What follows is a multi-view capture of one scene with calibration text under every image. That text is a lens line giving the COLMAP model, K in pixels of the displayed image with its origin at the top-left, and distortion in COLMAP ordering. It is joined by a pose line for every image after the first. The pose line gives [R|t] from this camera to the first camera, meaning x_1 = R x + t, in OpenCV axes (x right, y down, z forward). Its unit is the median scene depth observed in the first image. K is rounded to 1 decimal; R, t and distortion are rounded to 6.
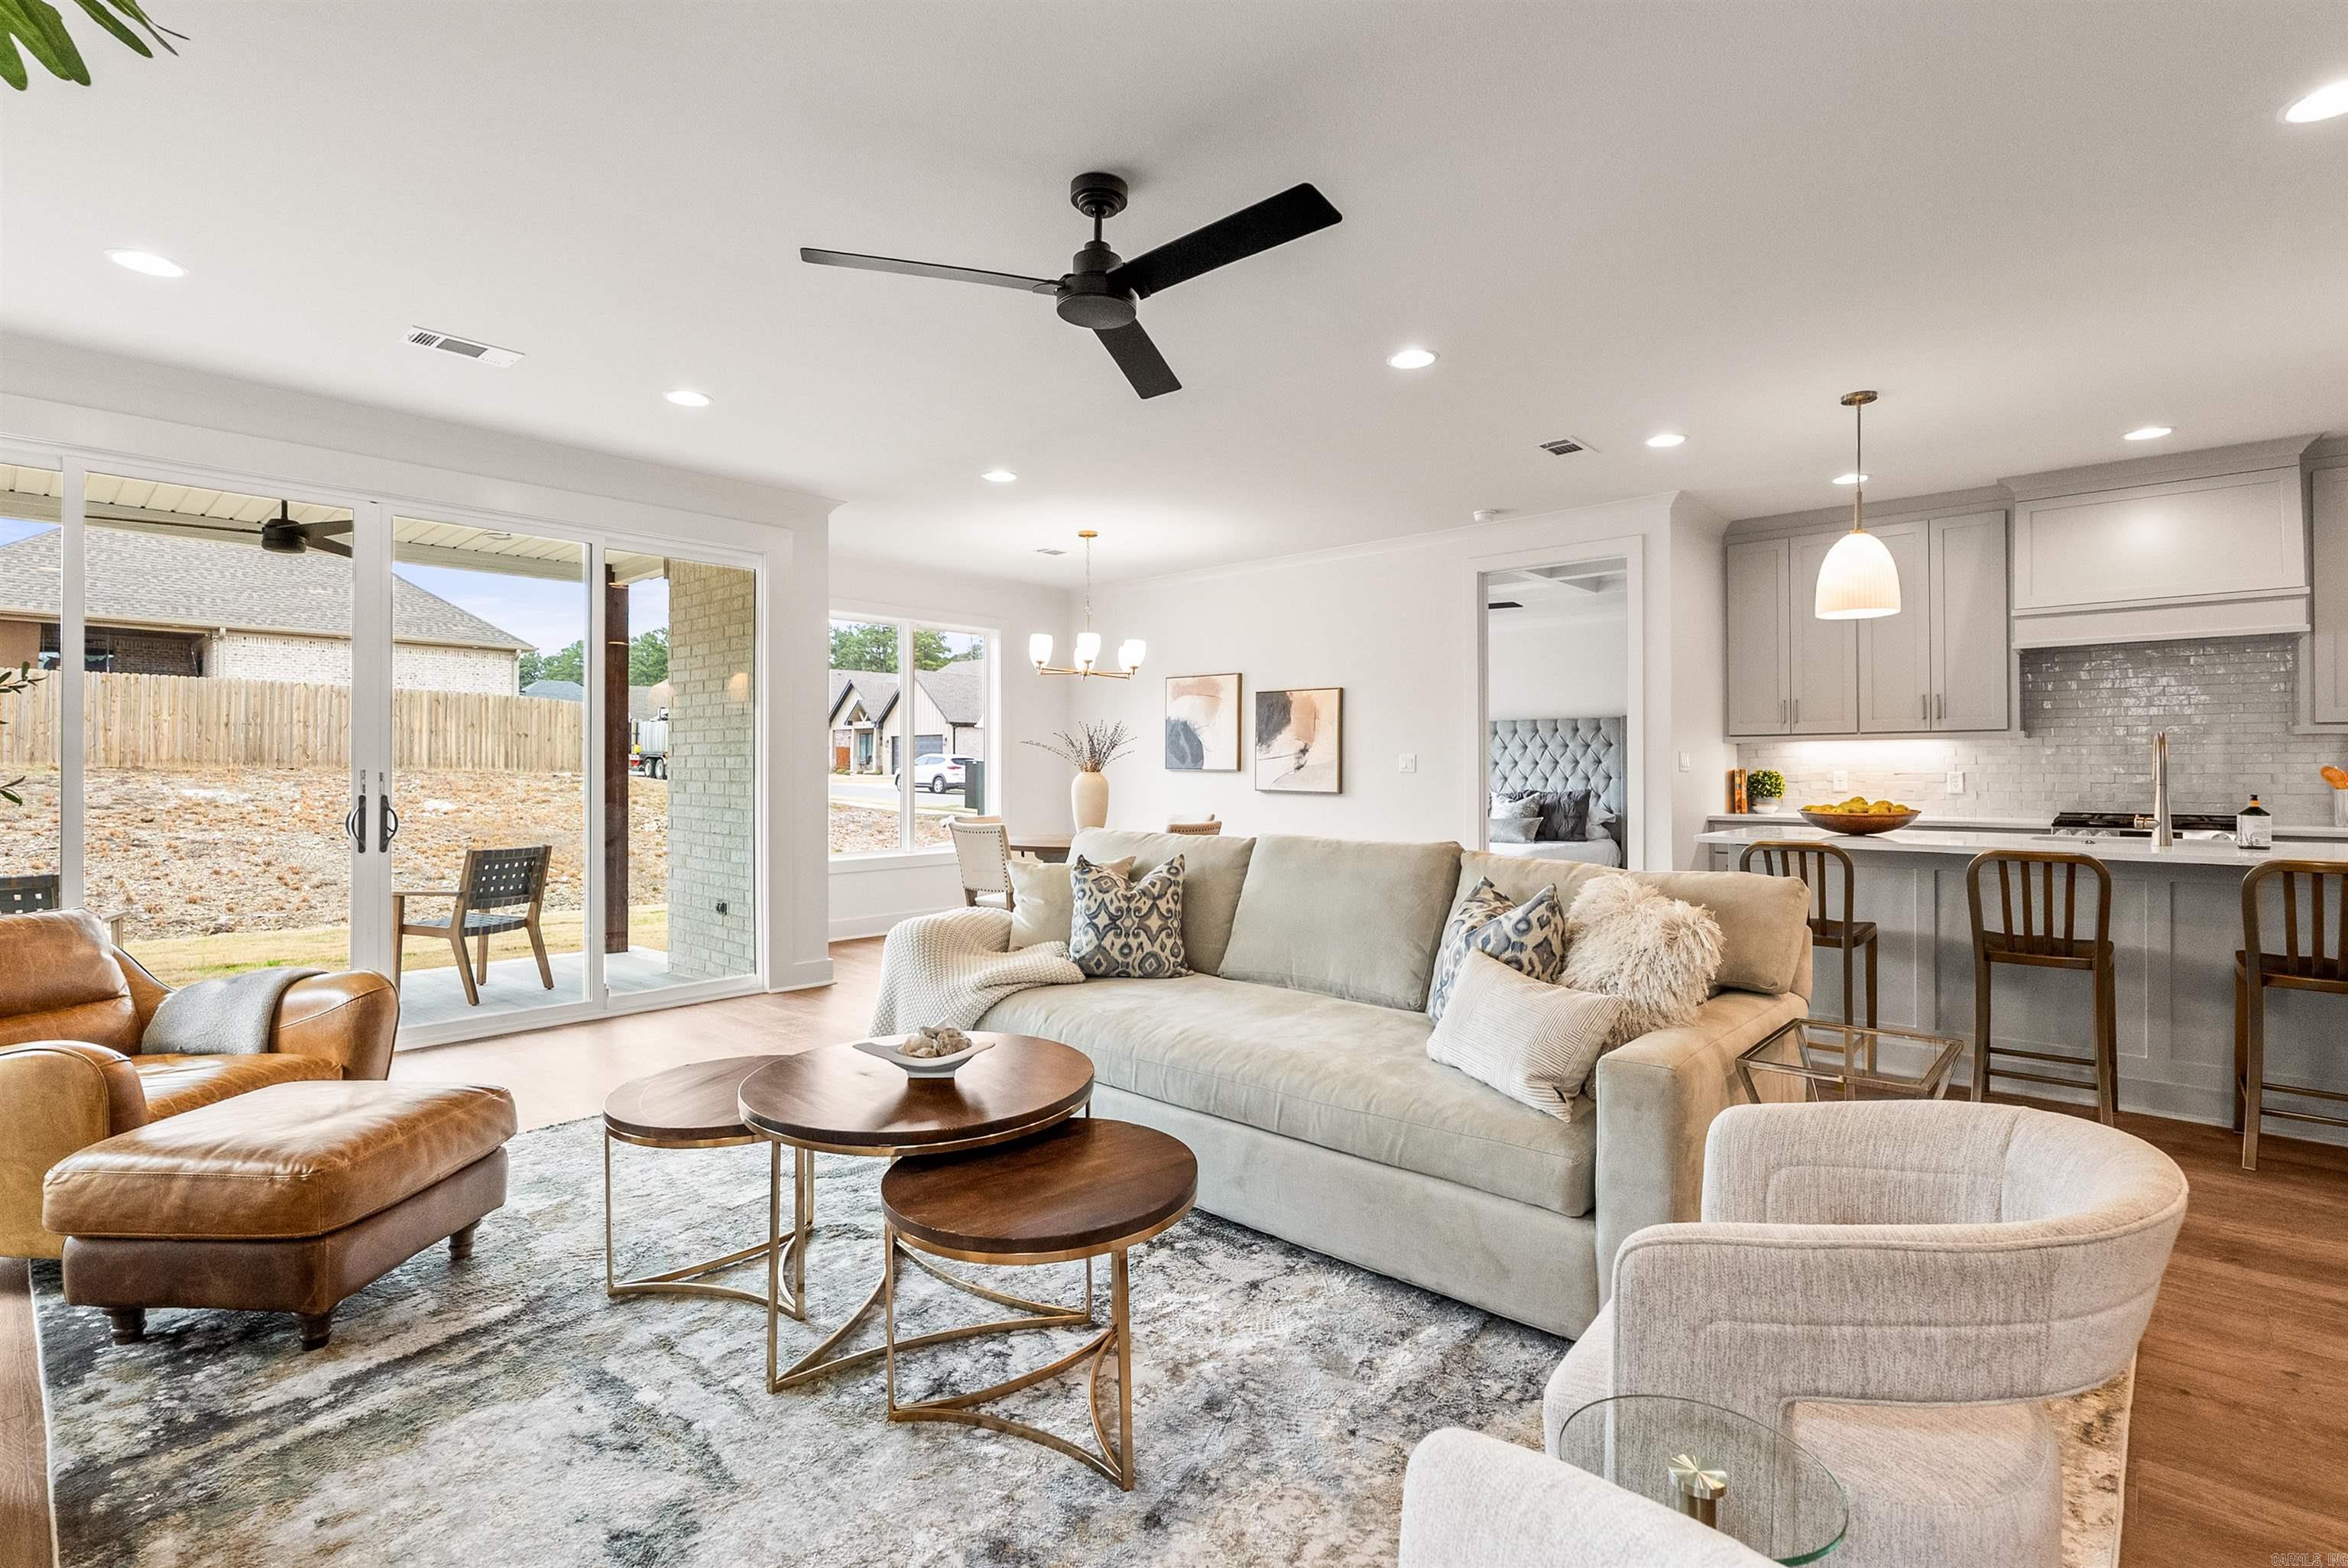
lens RADIAL K [[1096.0, 0, 1178.7], [0, 1096.0, 765.3], [0, 0, 1]] dist [-0.001780, 0.000184]
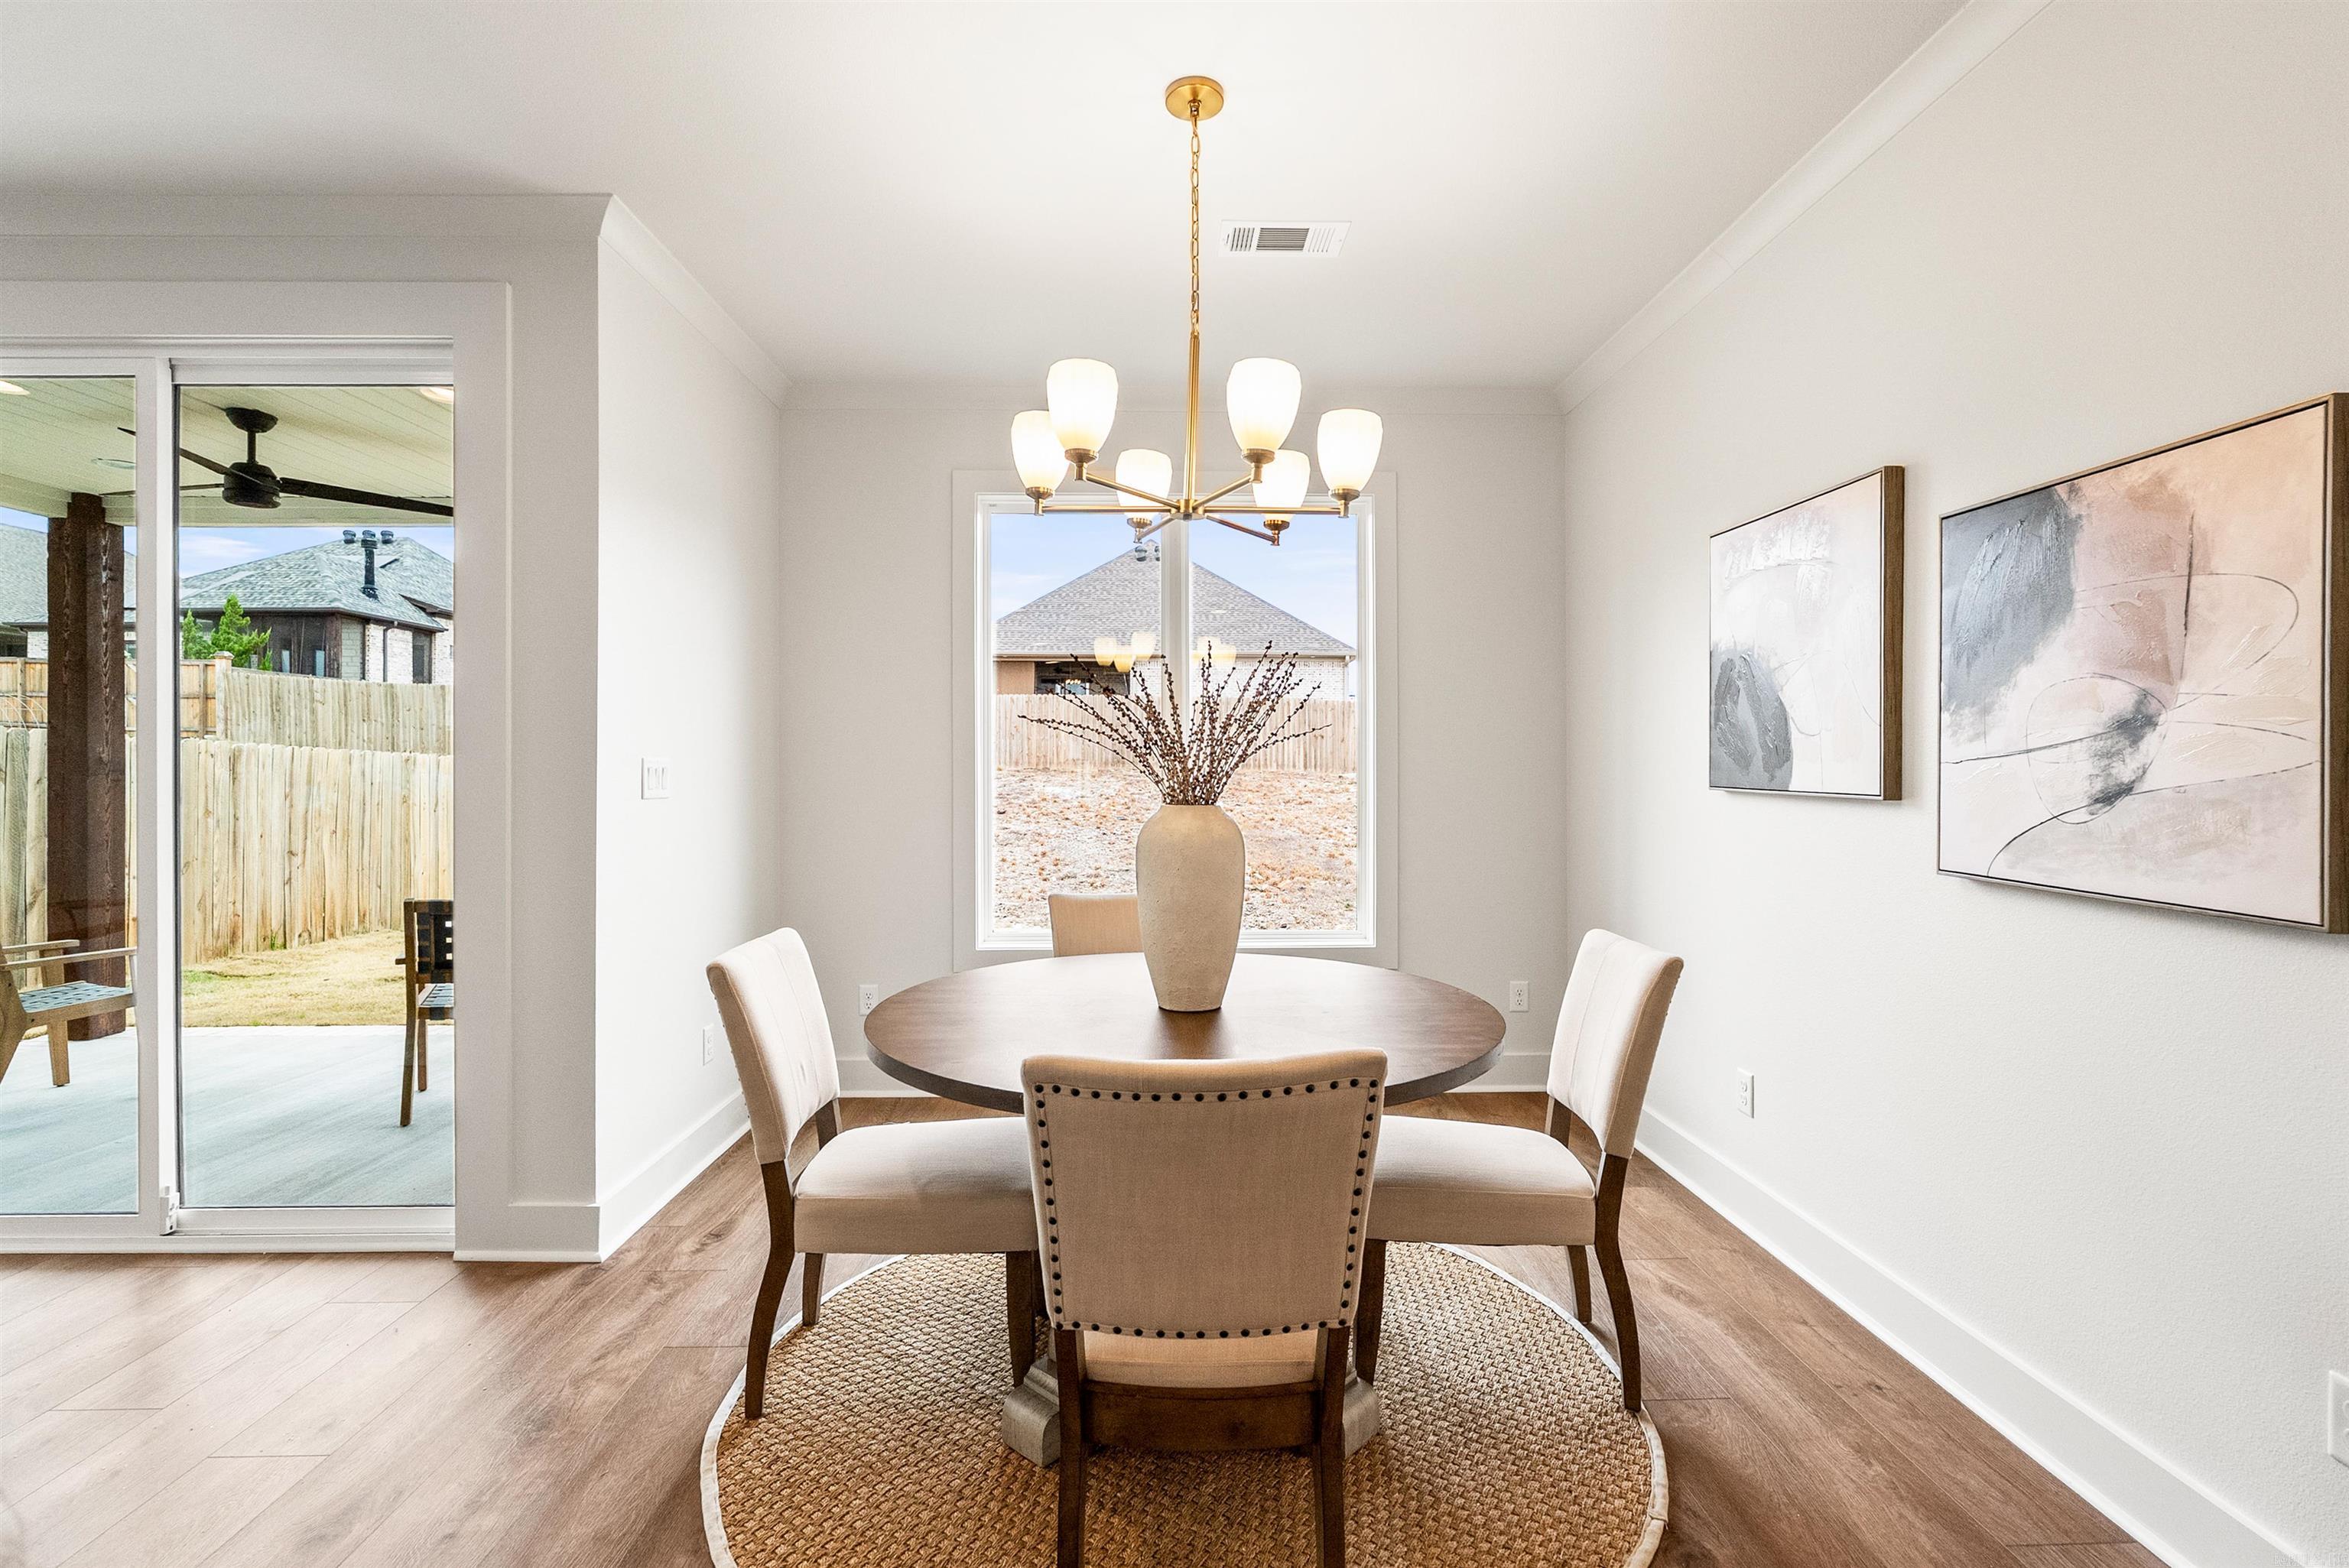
lens RADIAL K [[1063.1, 0, 1180.7], [0, 1063.1, 767.8], [0, 0, 1]] dist [-0.009544, 0.000056]
pose [[0.681516, -0.000496, -0.731803, 0.168378], [0.003920, 0.999988, 0.002972, -0.006546], [0.731792, -0.004894, 0.681510, 0.846713]]
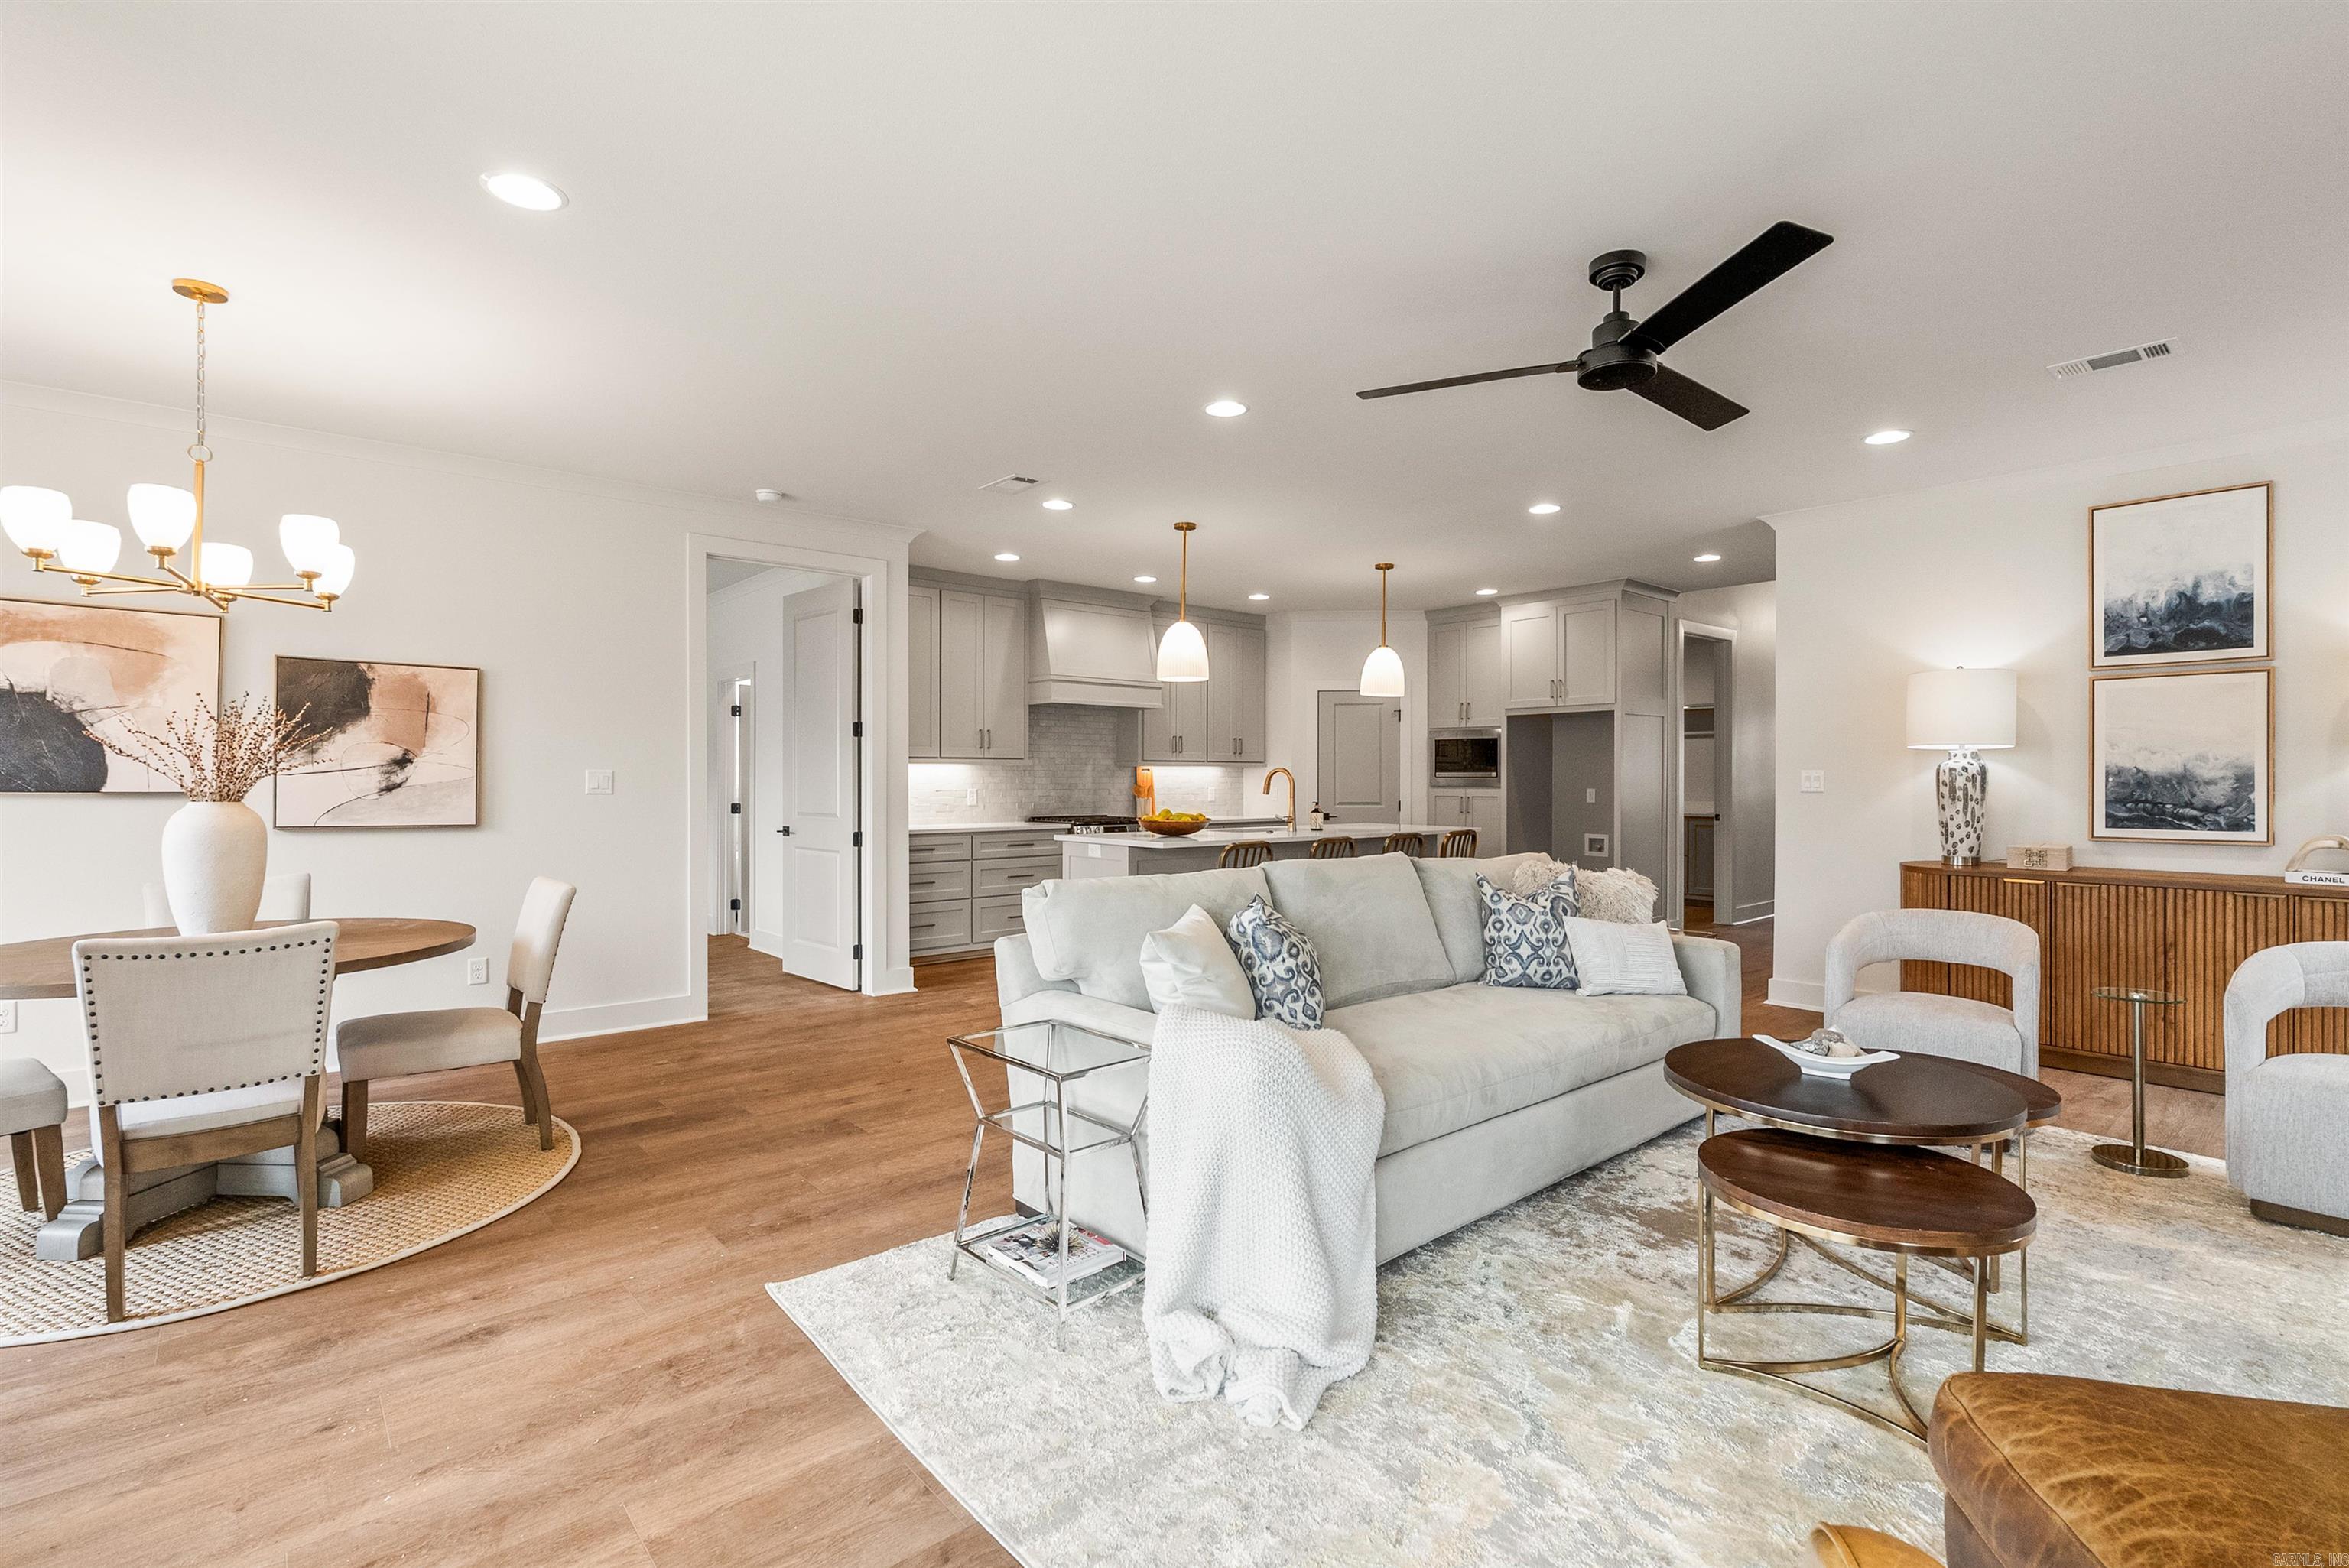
lens RADIAL K [[1076.3, 0, 1181.0], [0, 1076.3, 774.4], [0, 0, 1]] dist [-0.003770, 0.000138]
pose [[0.129167, 0.005628, 0.991607, -0.524035], [-0.005606, 0.999972, -0.004946, -0.006416], [-0.991607, -0.004920, 0.129195, 0.578921]]
